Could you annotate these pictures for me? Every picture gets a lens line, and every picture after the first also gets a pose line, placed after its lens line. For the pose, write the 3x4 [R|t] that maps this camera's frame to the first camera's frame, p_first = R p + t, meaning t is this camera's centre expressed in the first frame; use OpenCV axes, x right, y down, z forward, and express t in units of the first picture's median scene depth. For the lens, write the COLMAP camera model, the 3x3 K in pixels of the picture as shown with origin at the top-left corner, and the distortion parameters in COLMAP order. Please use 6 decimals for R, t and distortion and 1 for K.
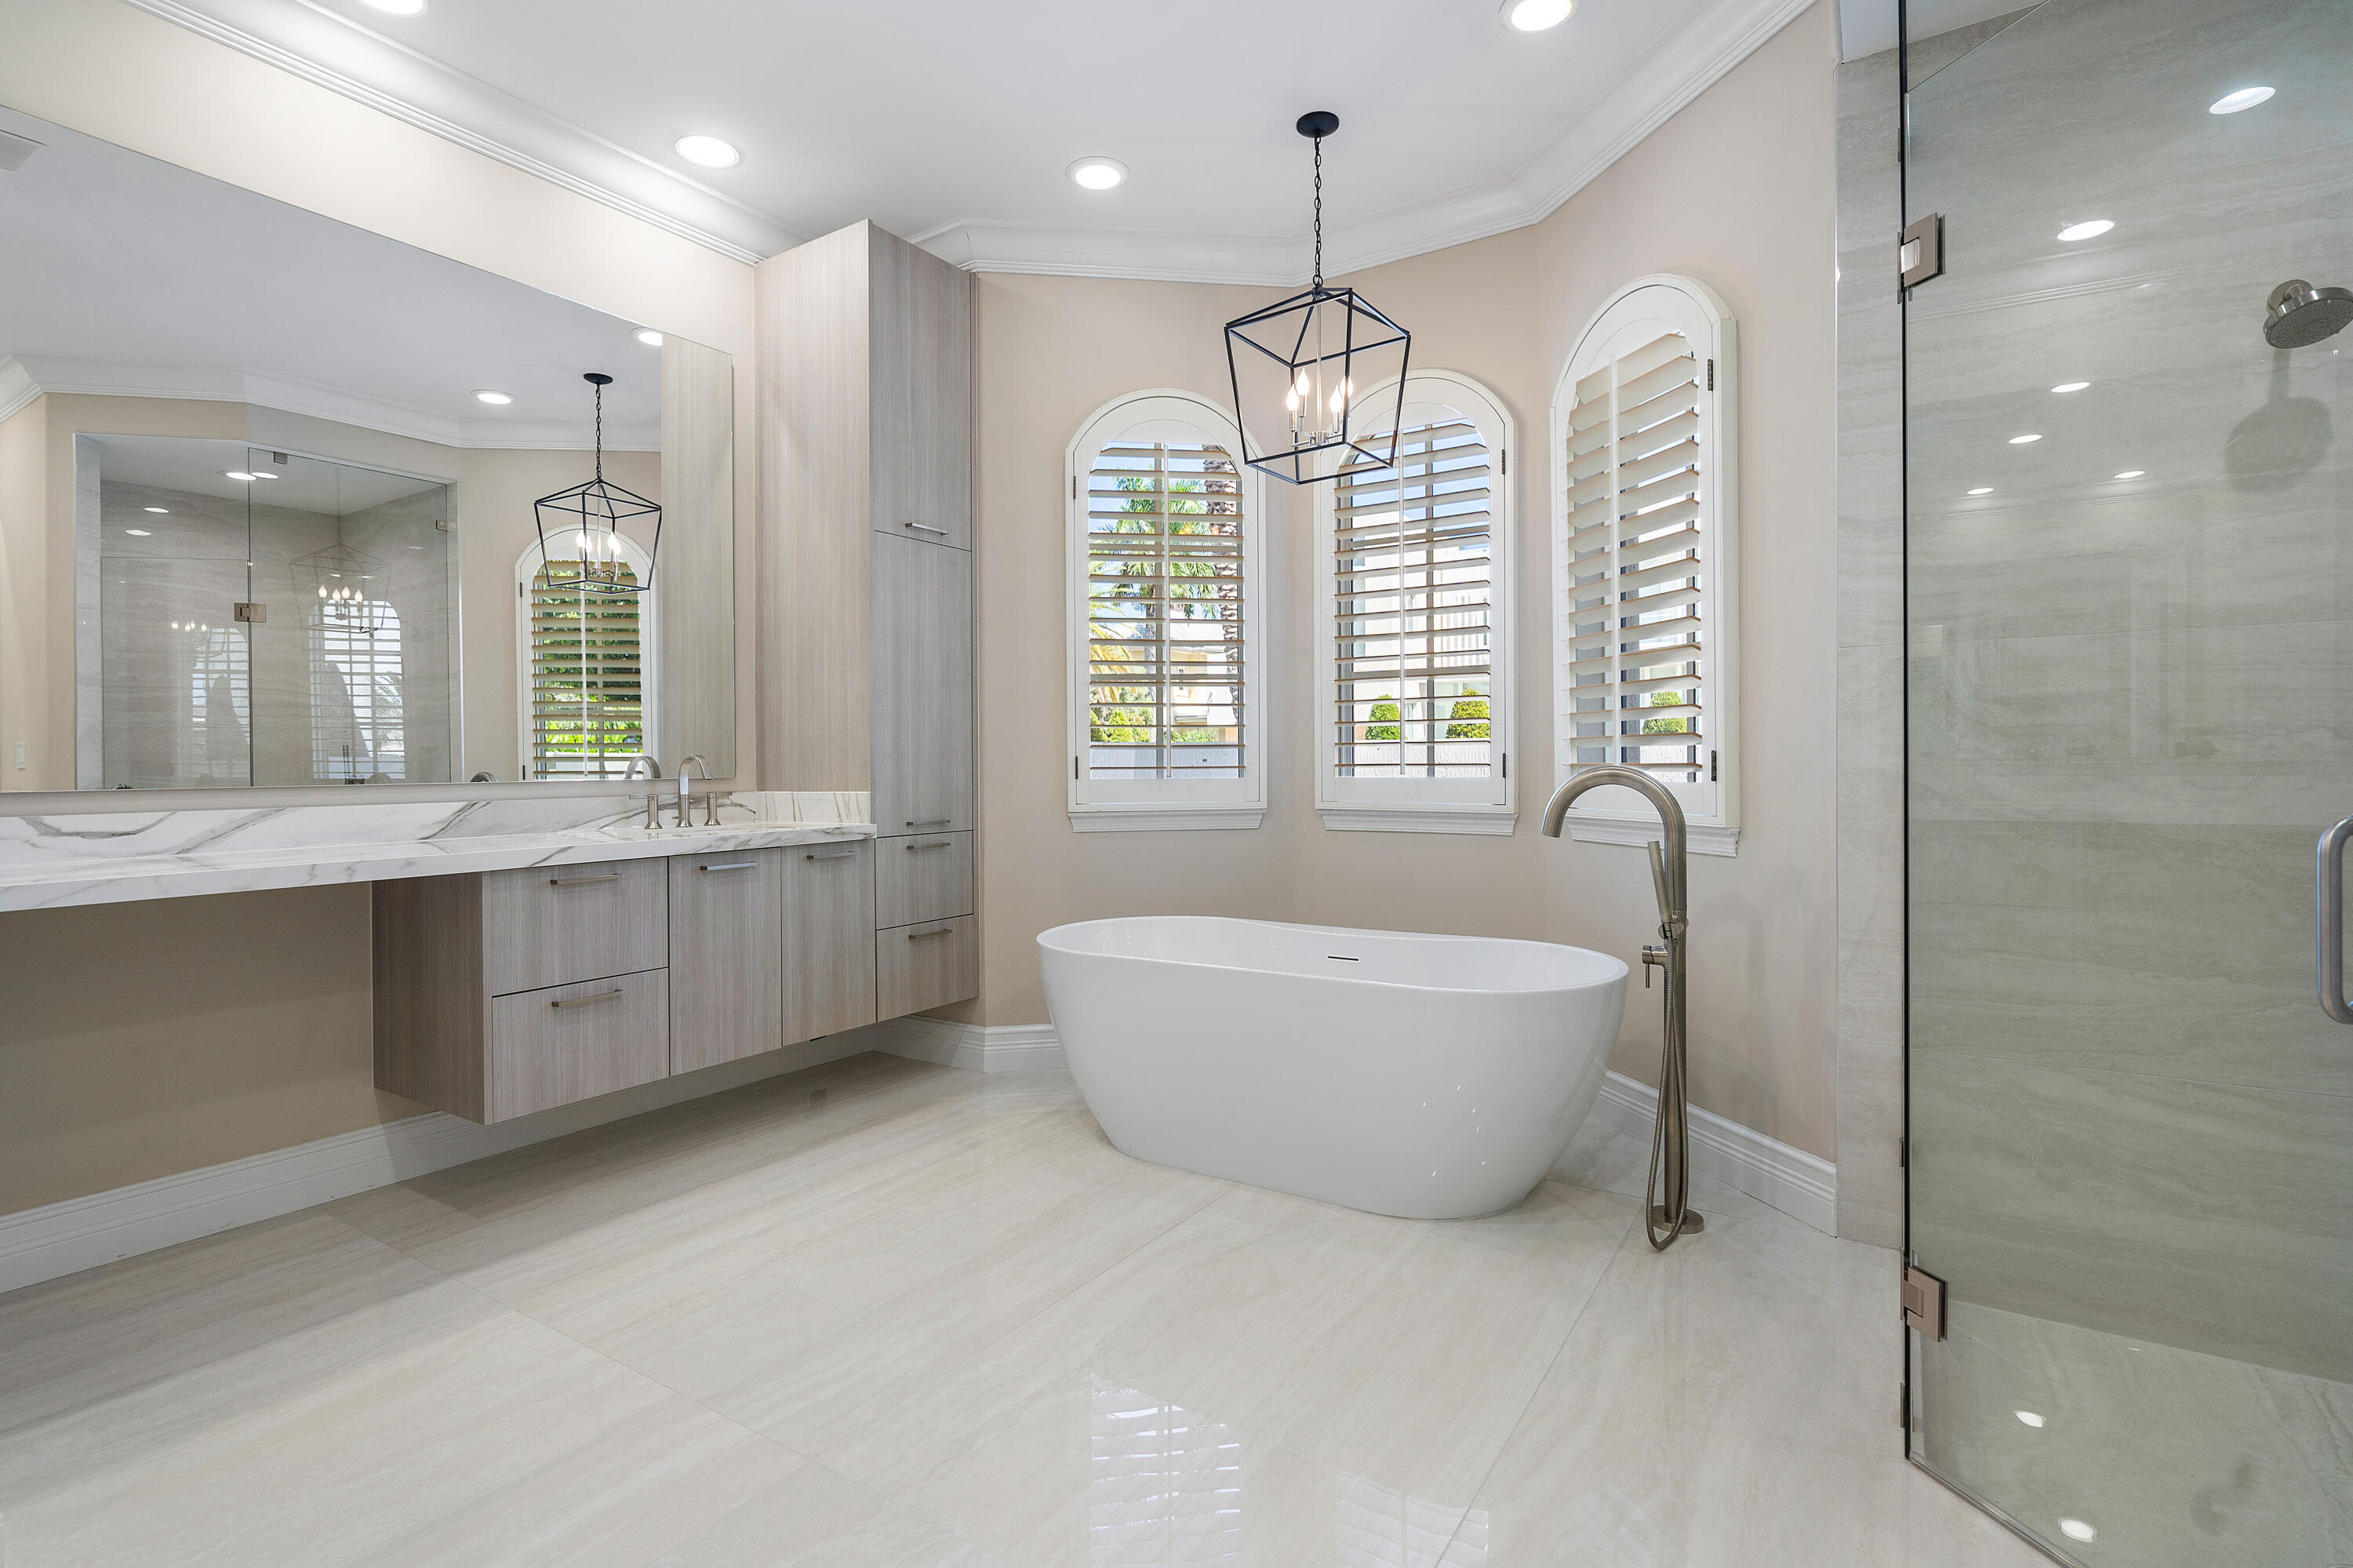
lens RADIAL K [[1102.3, 0, 1175.8], [0, 1102.3, 775.7], [0, 0, 1]] dist [-0.003805, 0.003320]
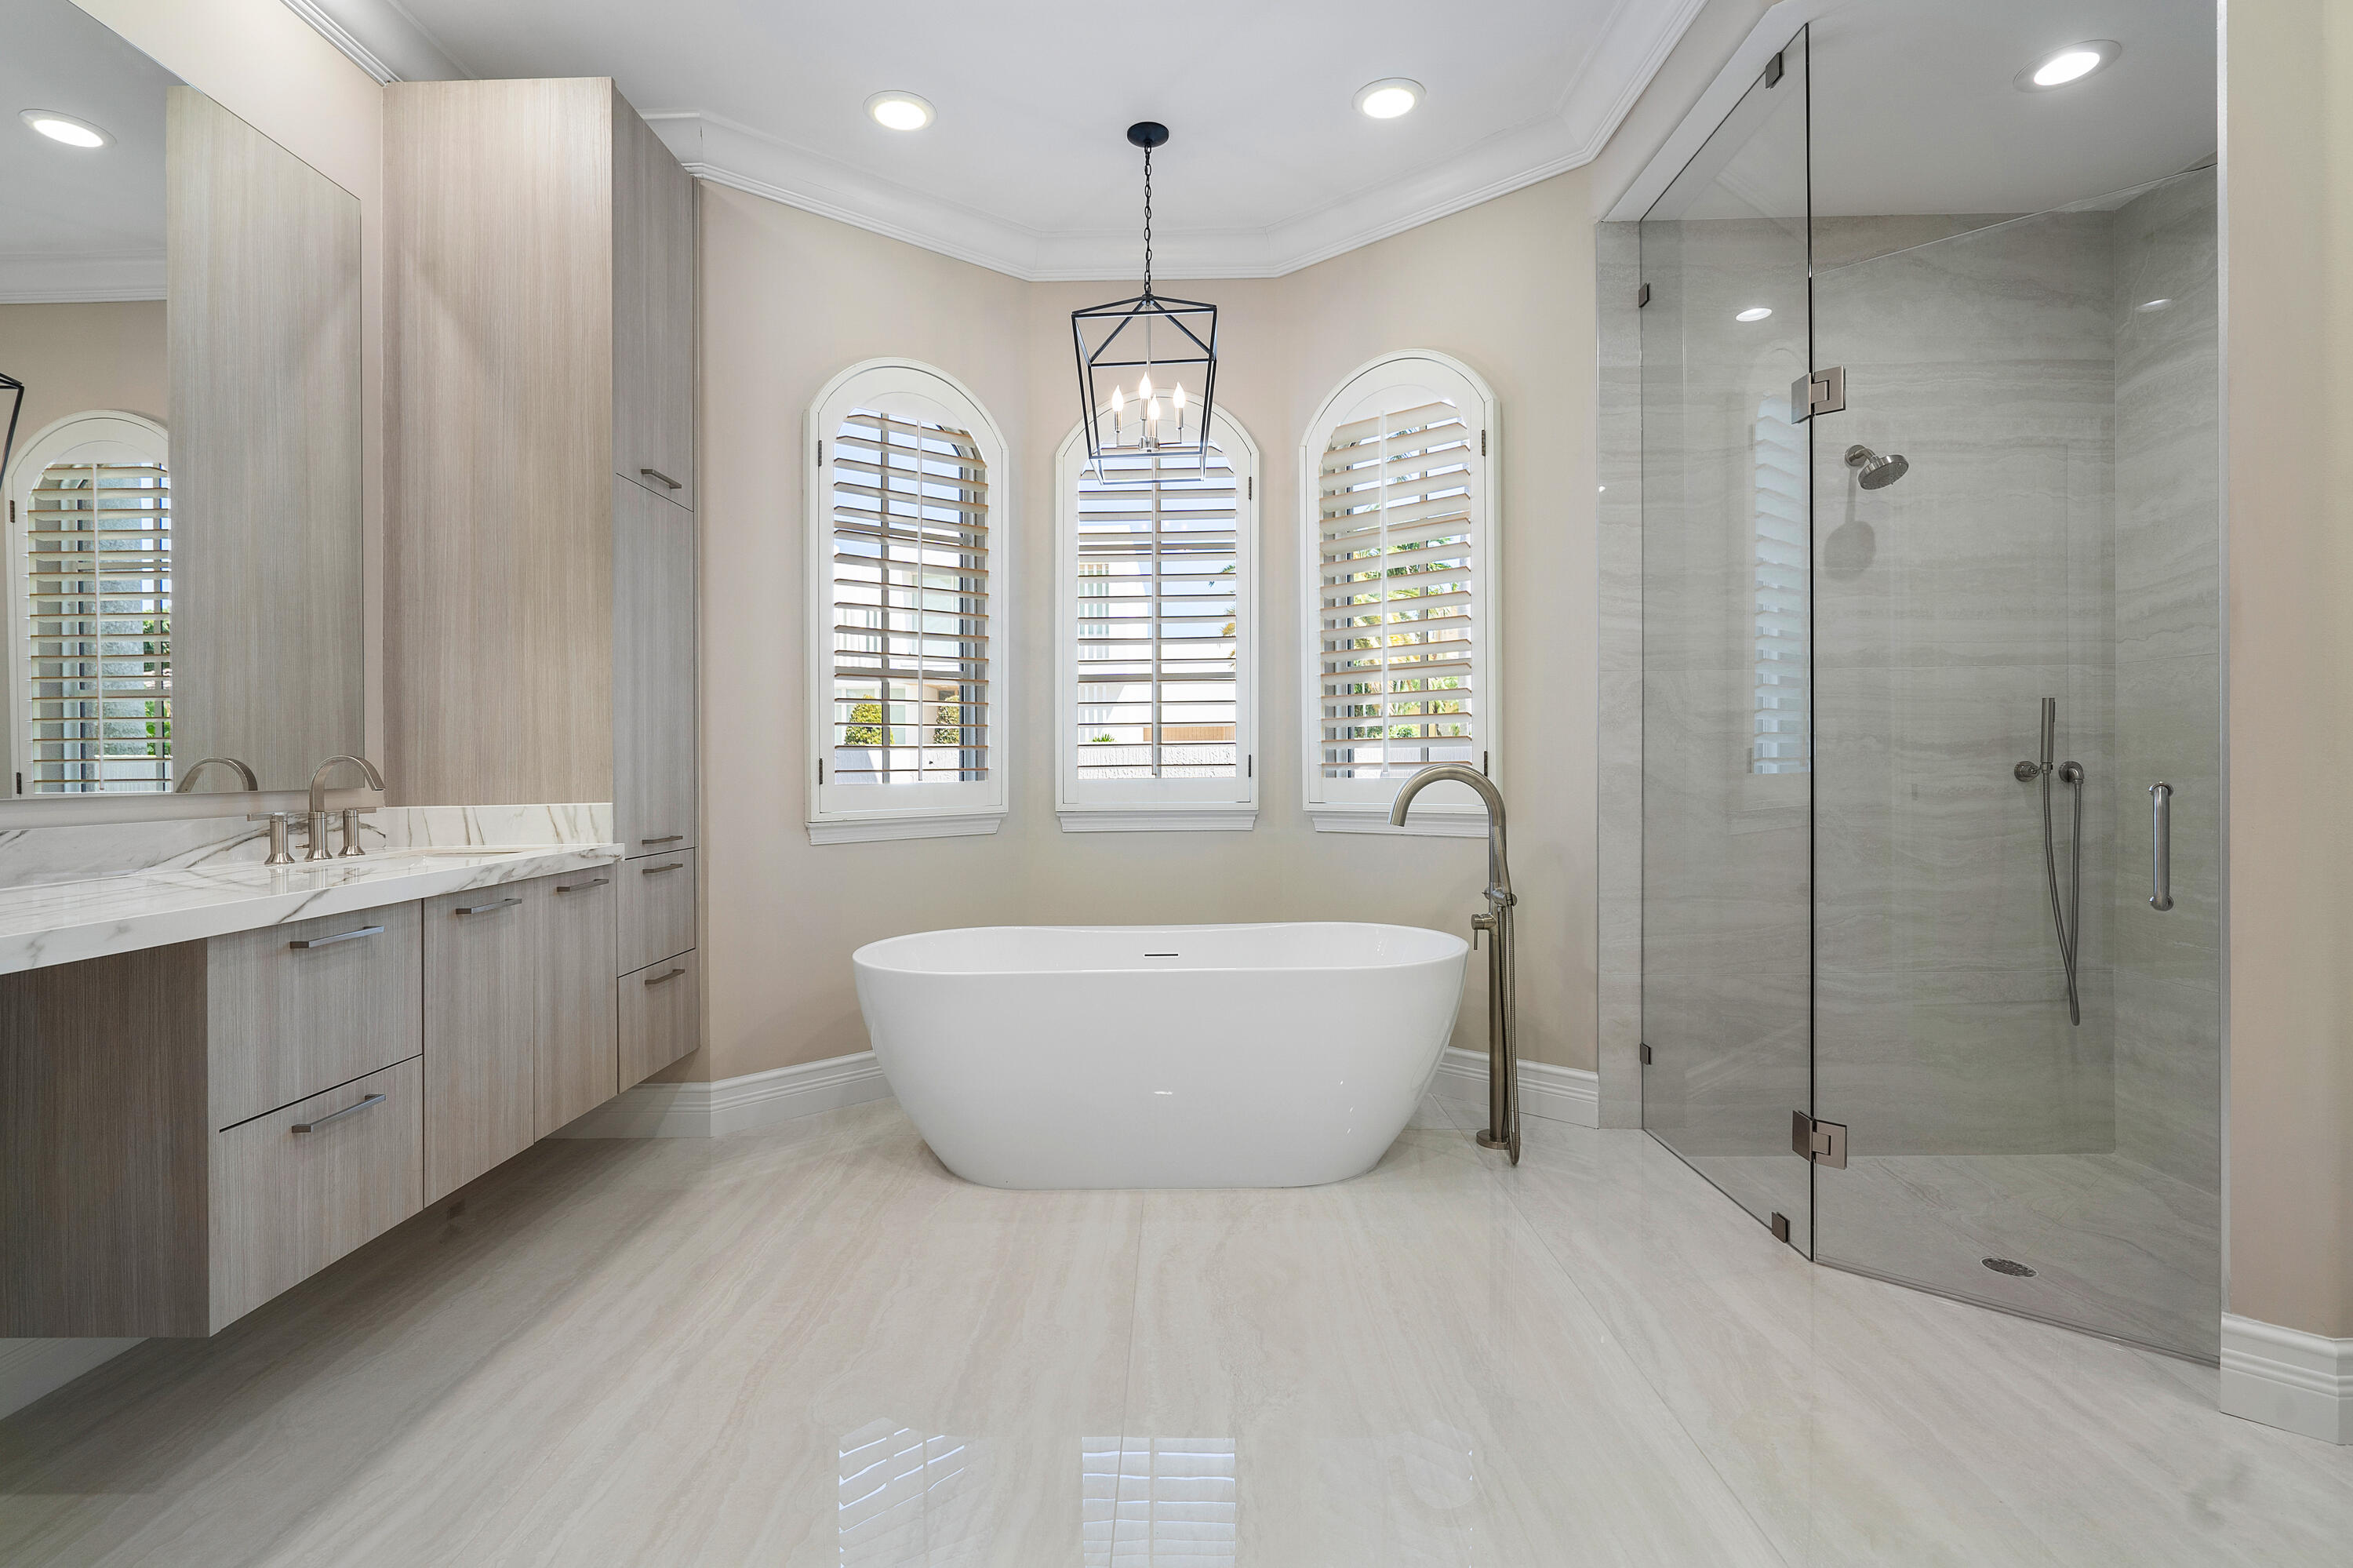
lens RADIAL K [[1102.3, 0, 1167.3], [0, 1102.3, 774.4], [0, 0, 1]] dist [-0.003805, 0.003320]
pose [[0.848569, -0.008982, 0.529008, -0.365586], [0.012638, 0.999915, -0.003294, 0.001963], [-0.528933, 0.009481, 0.848610, 0.122324]]
